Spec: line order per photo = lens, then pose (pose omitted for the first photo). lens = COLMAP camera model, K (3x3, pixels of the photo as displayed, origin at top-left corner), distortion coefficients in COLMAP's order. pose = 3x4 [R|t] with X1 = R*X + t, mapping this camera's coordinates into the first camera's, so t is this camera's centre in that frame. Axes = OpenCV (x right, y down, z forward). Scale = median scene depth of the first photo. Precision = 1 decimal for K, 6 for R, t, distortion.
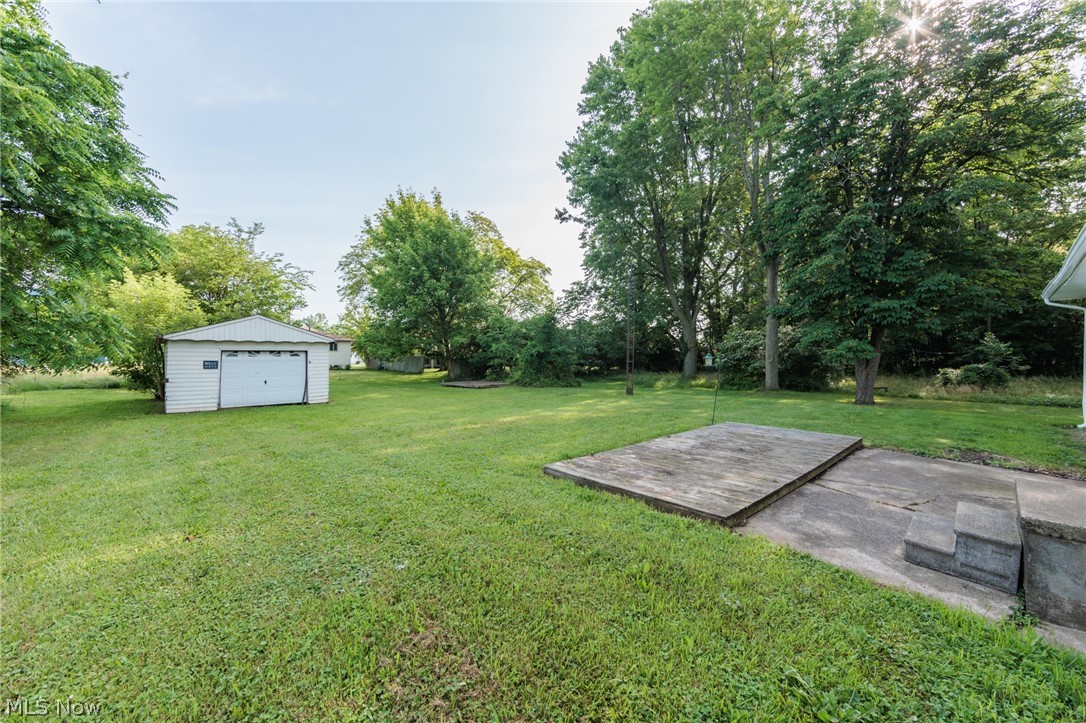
lens RADIAL K [[429.6, 0, 544.3], [0, 429.6, 356.9], [0, 0, 1]] dist [-0.000958, -0.000144]
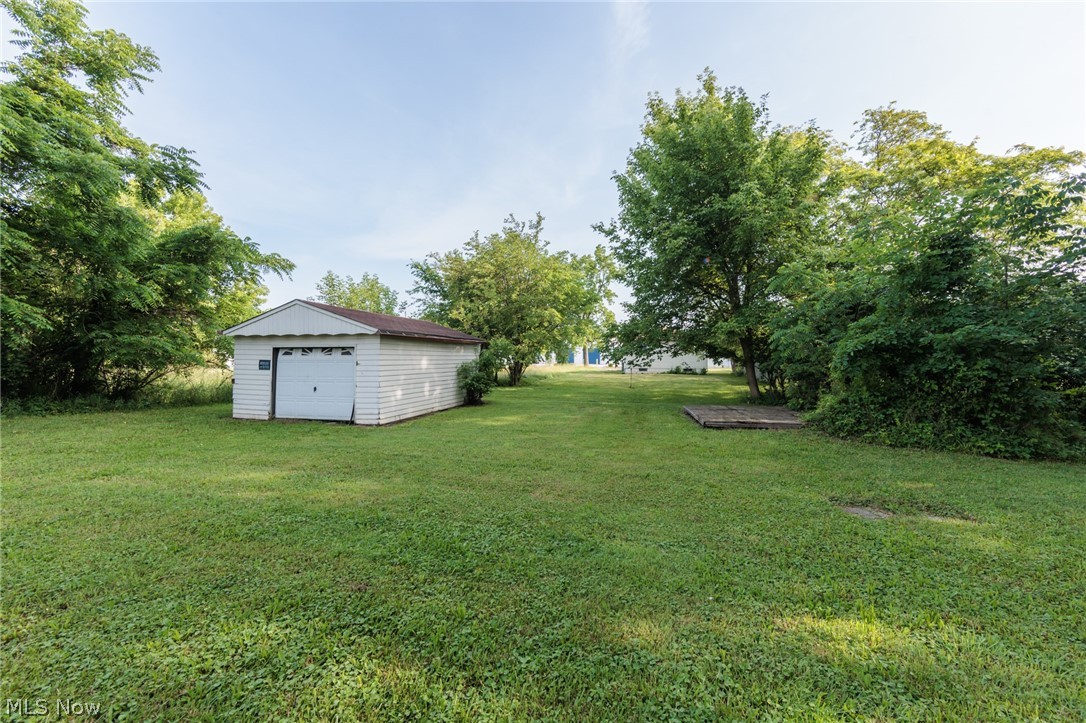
lens RADIAL K [[429.6, 0, 544.3], [0, 429.6, 356.9], [0, 0, 1]] dist [-0.000958, -0.000144]
pose [[0.553432, 0.001333, -0.832894, 0.195731], [-0.007000, 0.999971, -0.003050, 0.001426], [0.832865, 0.007518, 0.553425, 0.876142]]
